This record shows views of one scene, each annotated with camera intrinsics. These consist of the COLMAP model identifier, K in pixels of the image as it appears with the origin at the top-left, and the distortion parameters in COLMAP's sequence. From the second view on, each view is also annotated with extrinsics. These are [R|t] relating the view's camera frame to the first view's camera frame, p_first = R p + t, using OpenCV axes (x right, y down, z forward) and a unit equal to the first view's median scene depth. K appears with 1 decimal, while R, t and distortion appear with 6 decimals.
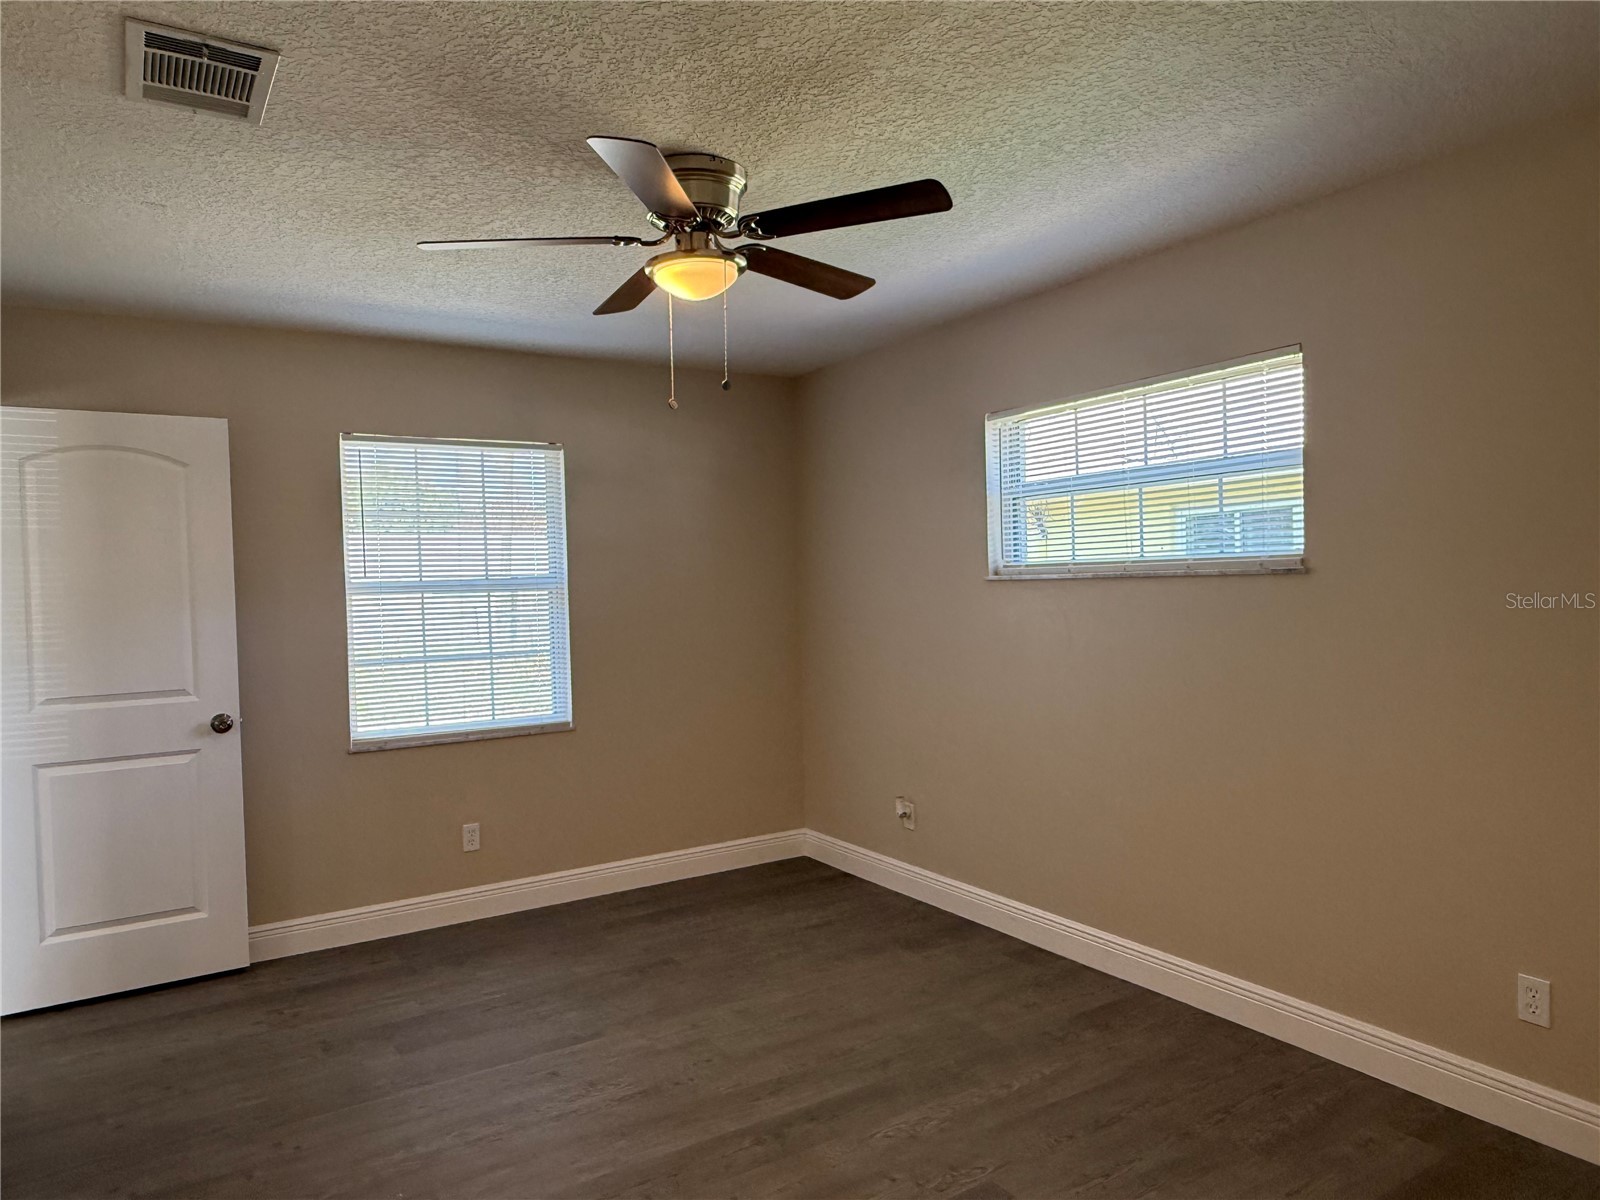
lens RADIAL K [[1037.9, 0, 800.0], [0, 1037.9, 600.0], [0, 0, 1]] dist [-0.000615, -0.002045]
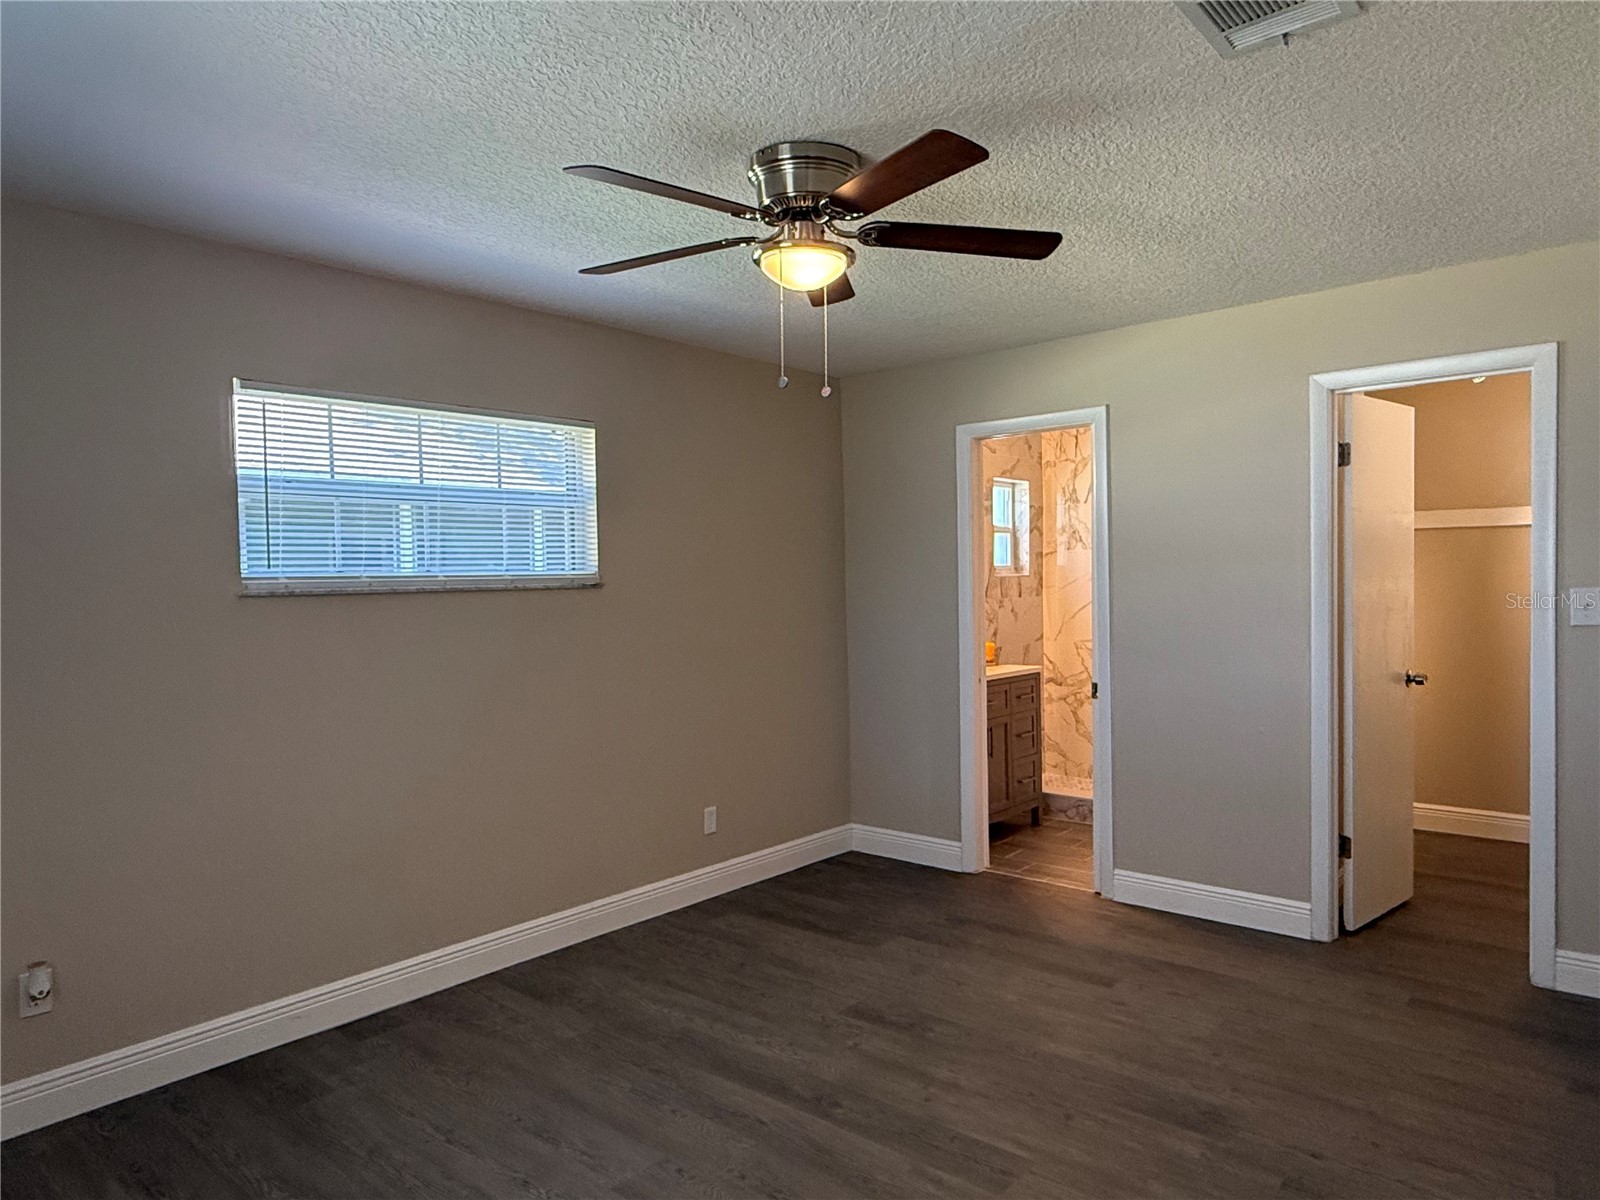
lens RADIAL K [[1037.9, 0, 800.0], [0, 1037.9, 600.0], [0, 0, 1]] dist [-0.000615, -0.002045]
pose [[-0.318943, 0.008524, 0.947735, -0.911172], [0.032829, 0.999459, 0.002059, -0.003218], [-0.947205, 0.031770, -0.319051, 1.179377]]
